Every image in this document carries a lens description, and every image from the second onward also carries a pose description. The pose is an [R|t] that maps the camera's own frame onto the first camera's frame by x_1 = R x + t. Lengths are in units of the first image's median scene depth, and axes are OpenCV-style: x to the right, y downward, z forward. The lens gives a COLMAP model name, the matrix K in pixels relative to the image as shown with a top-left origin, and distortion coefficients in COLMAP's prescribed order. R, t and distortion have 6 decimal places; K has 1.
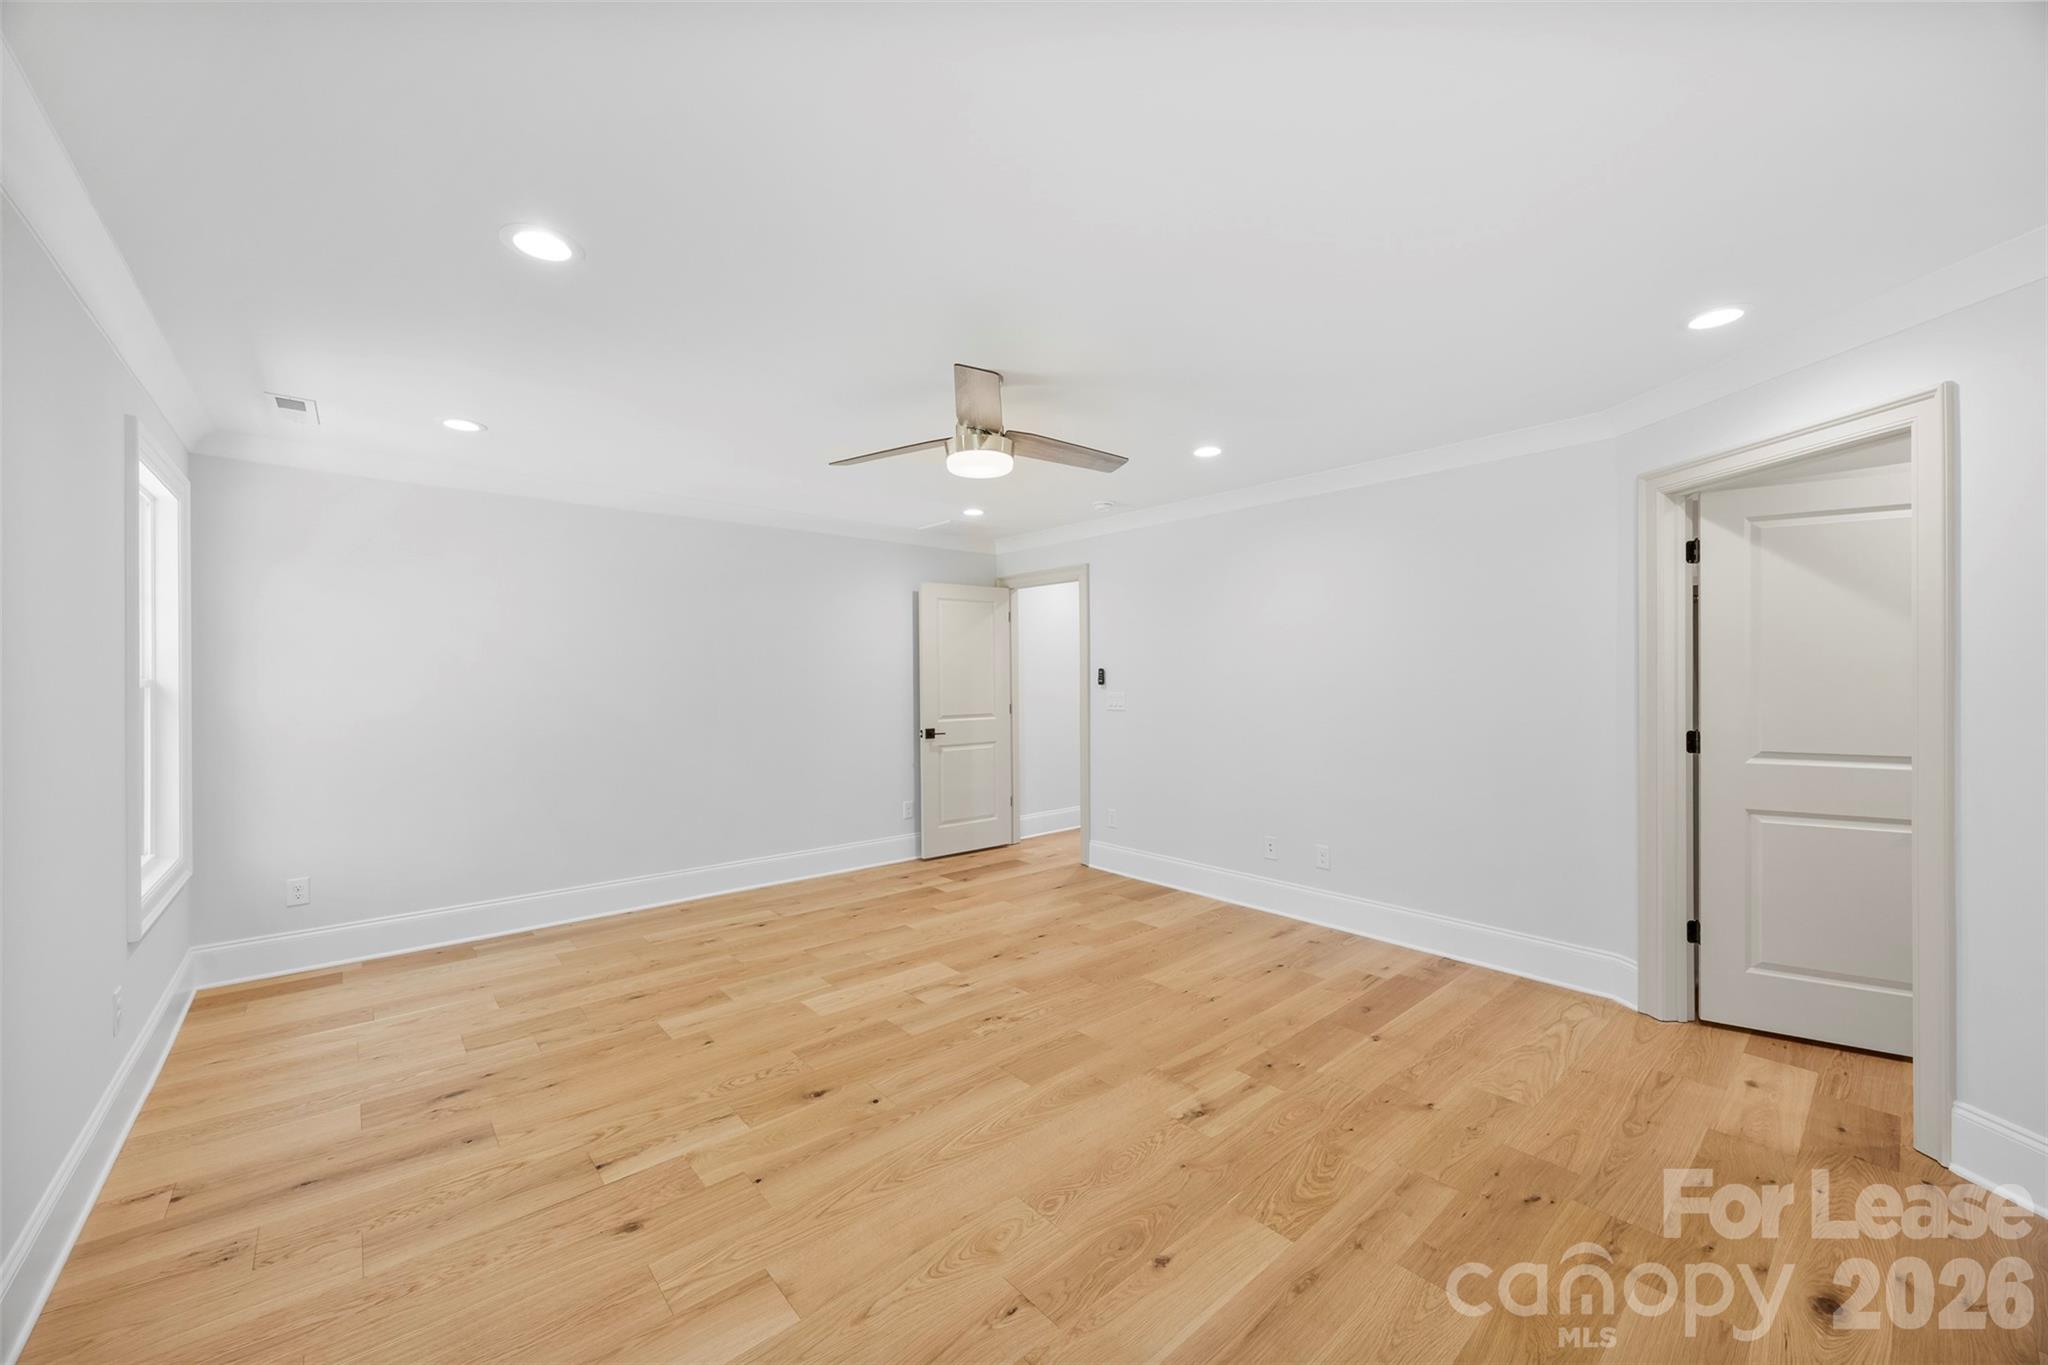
lens RADIAL K [[780.1, 0, 1018.9], [0, 780.1, 670.0], [0, 0, 1]] dist [-0.002114, 0.000024]
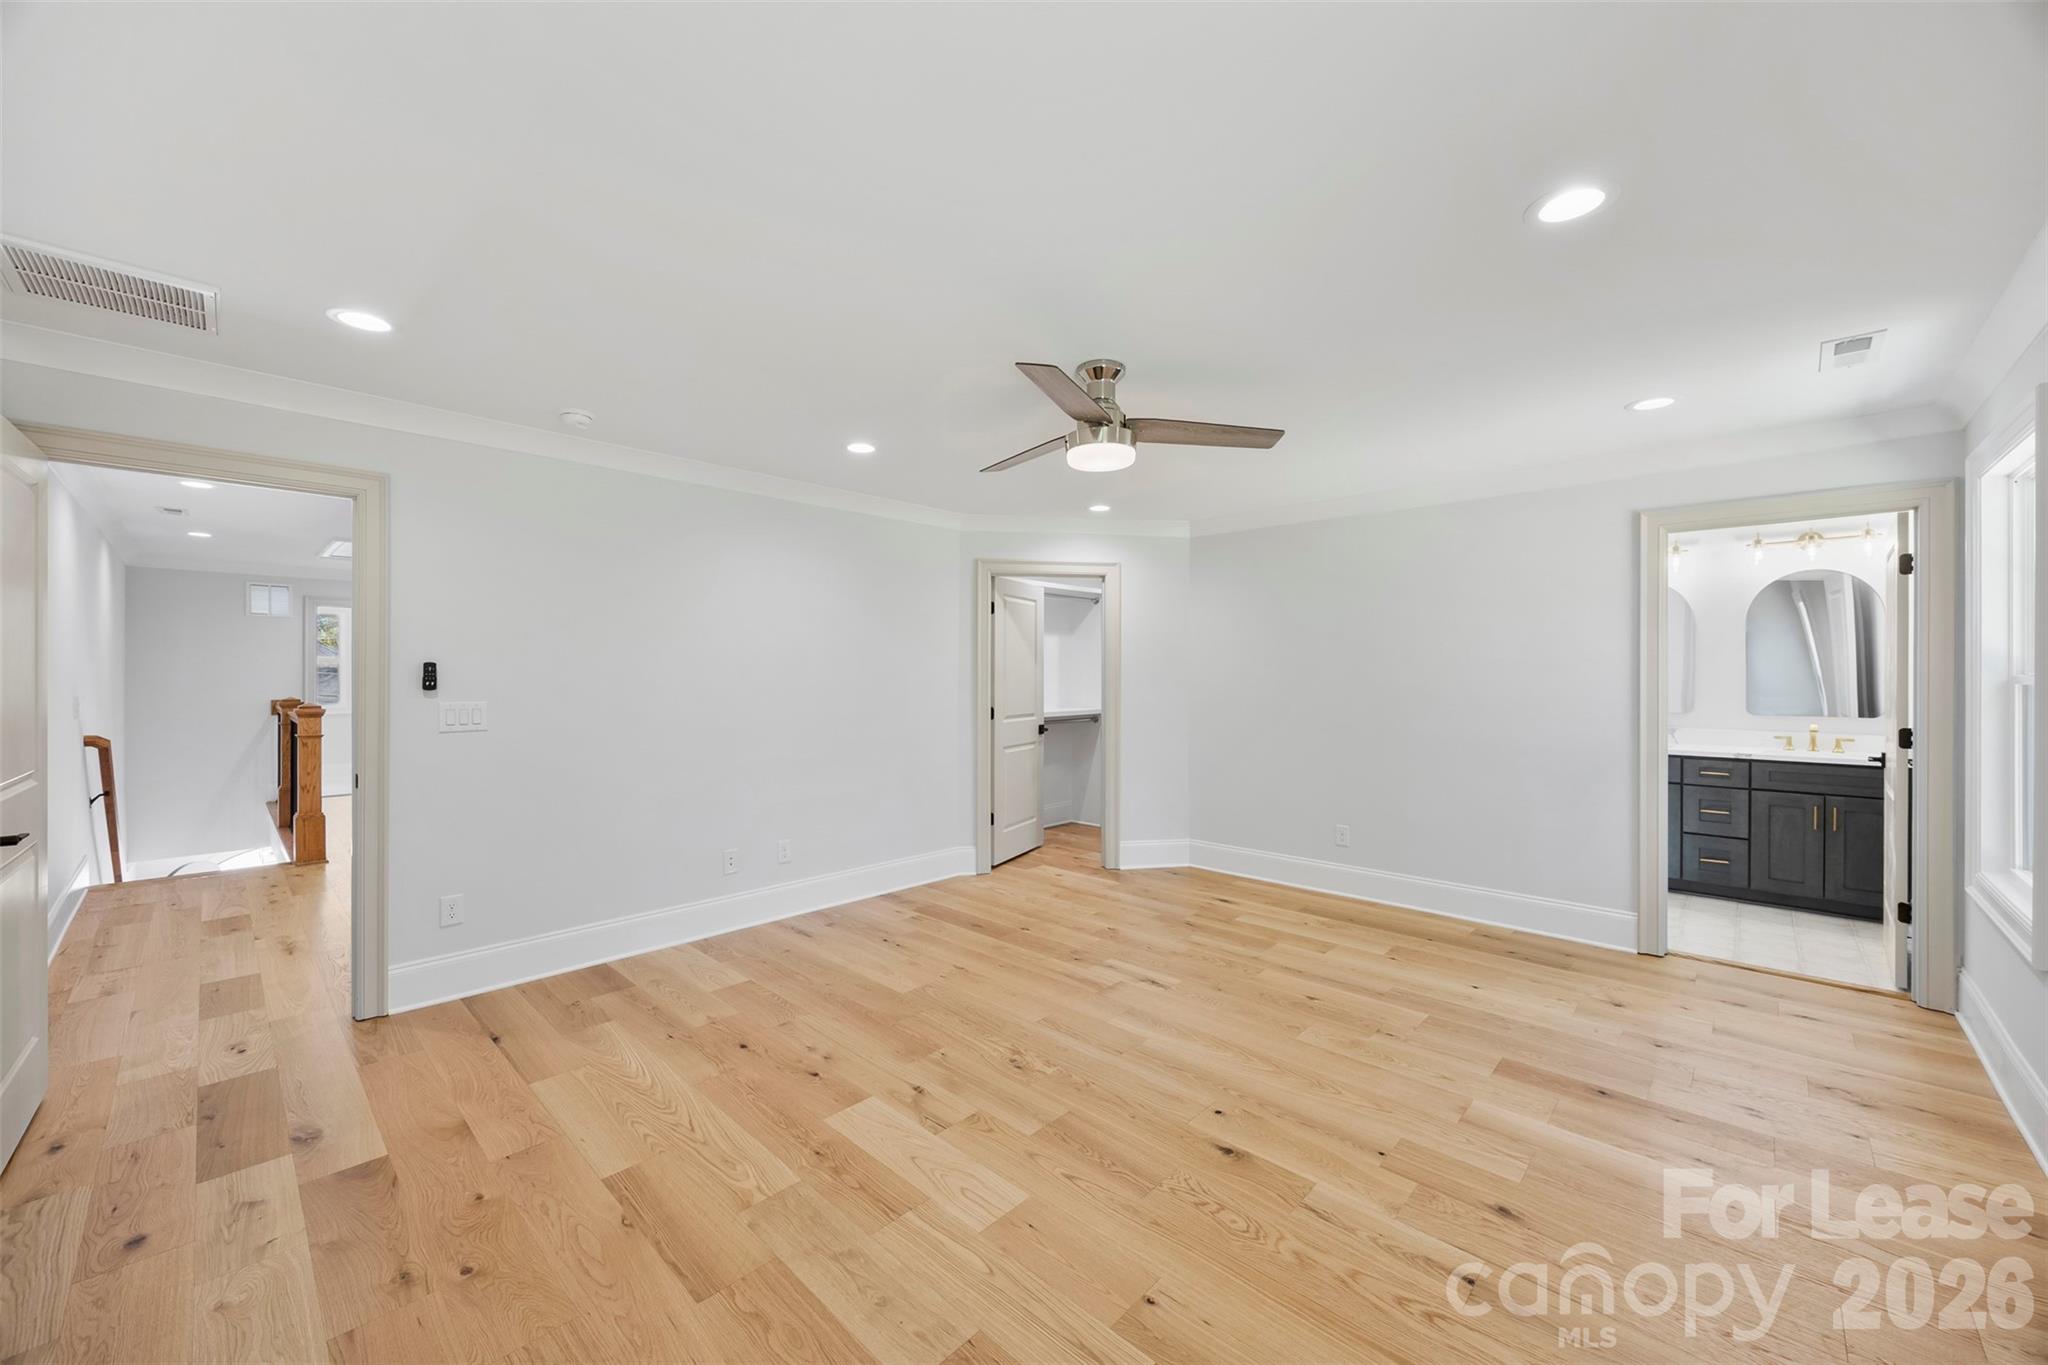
lens RADIAL K [[777.8, 0, 1018.1], [0, 777.8, 673.5], [0, 0, 1]] dist [-0.001605, 0.000000]
pose [[-0.094980, 0.005494, 0.995464, -0.912755], [-0.009529, 0.999934, -0.006428, 0.010988], [-0.995434, -0.010097, -0.094921, 1.087979]]
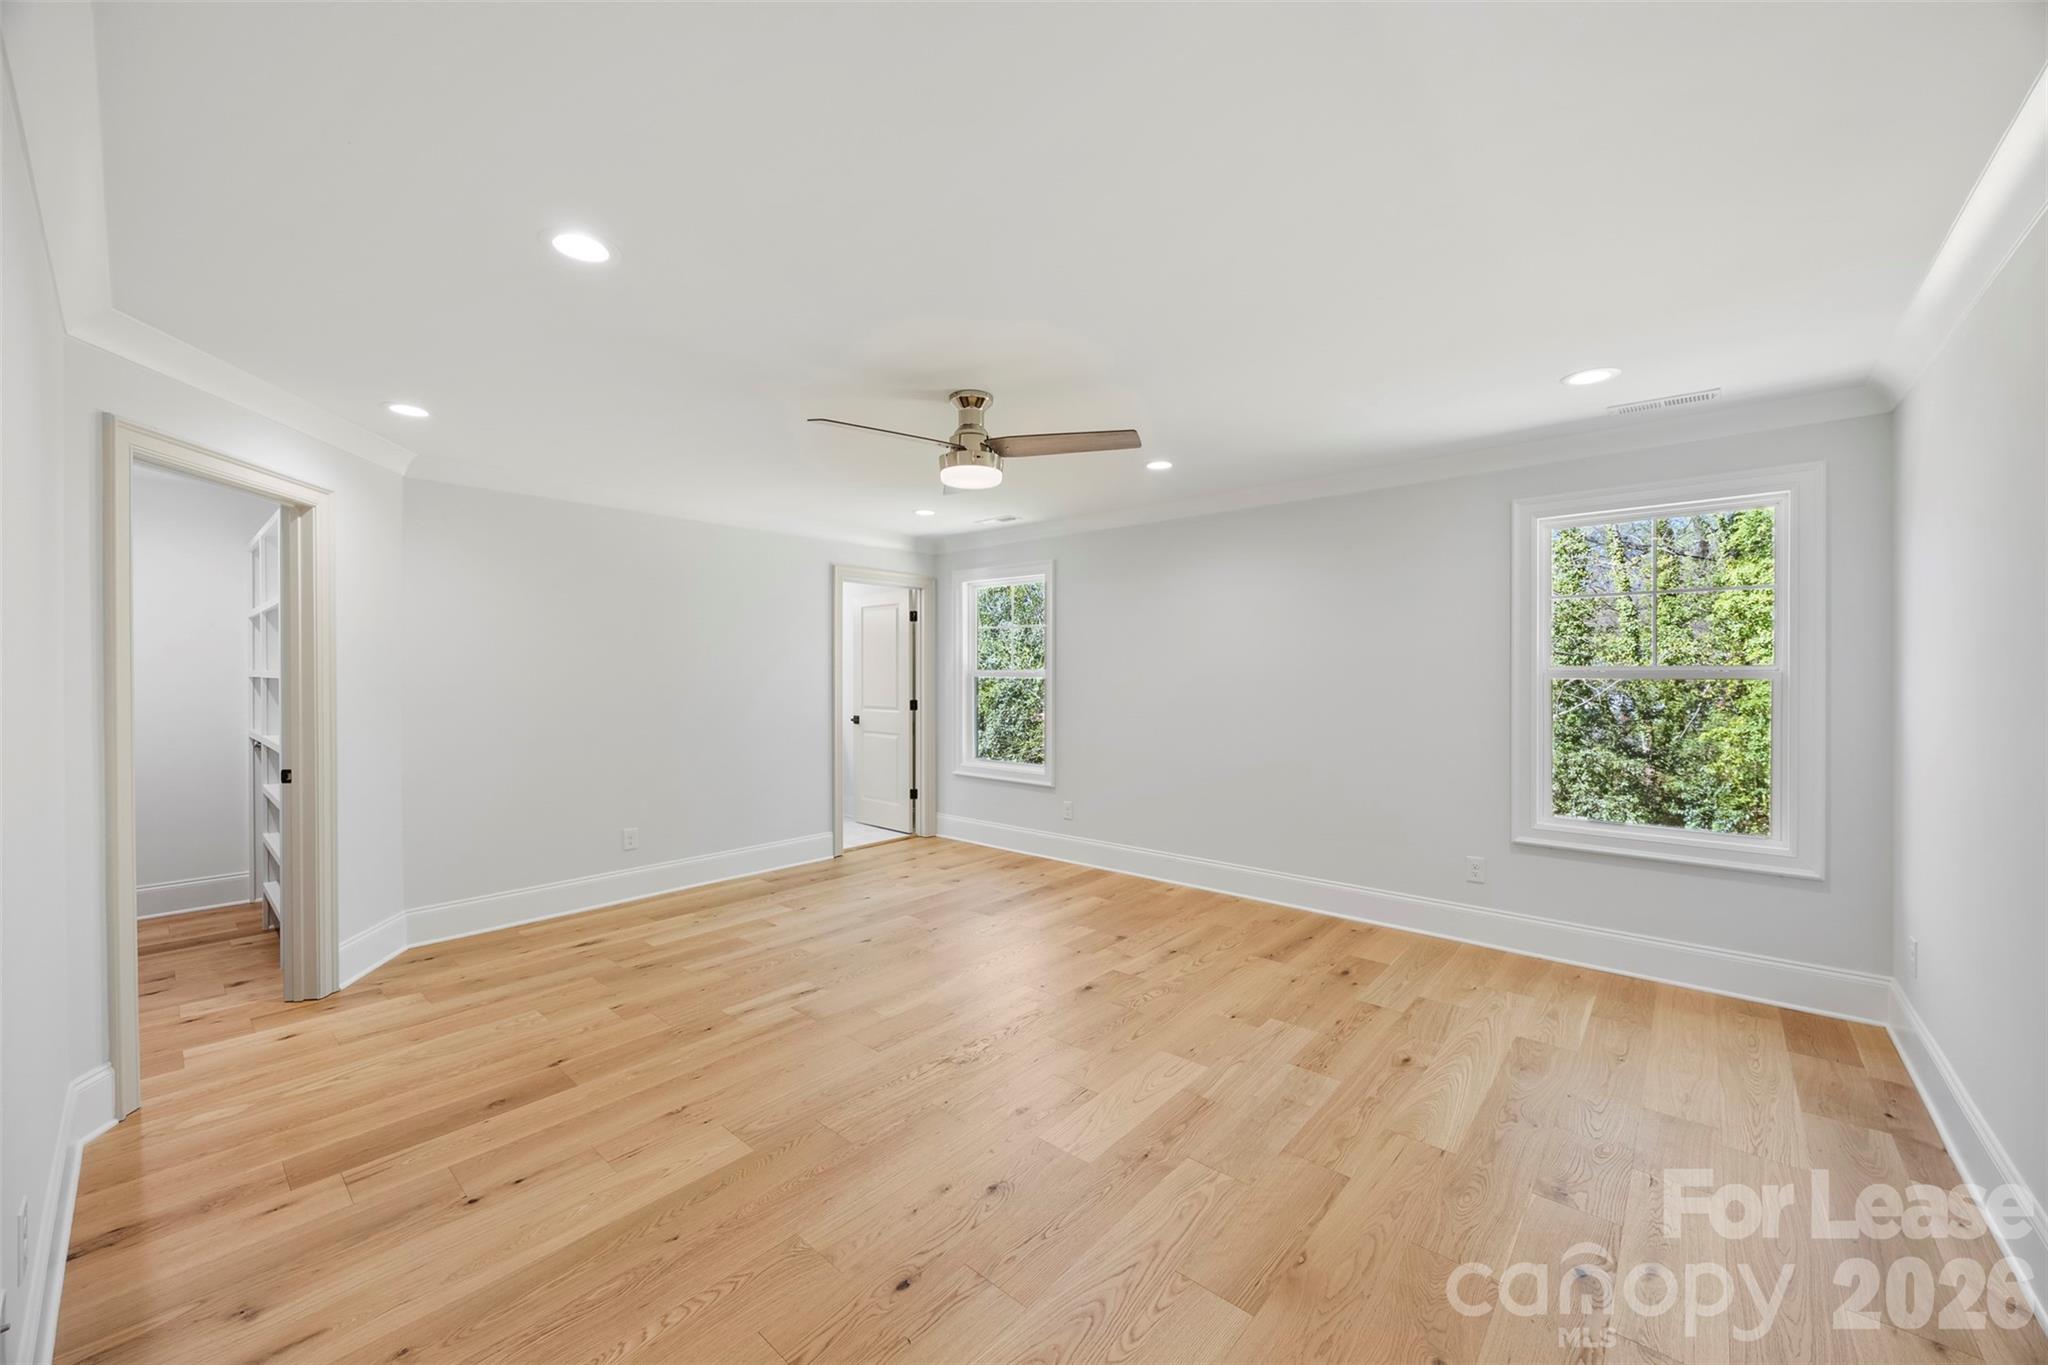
lens RADIAL K [[775.1, 0, 1023.9], [0, 775.1, 673.2], [0, 0, 1]] dist [-0.001570, -0.000226]
pose [[-0.990122, 0.004027, -0.140149, 0.028797], [0.005216, 0.999953, -0.008113, 0.013635], [0.140109, -0.008763, -0.990097, 1.889825]]
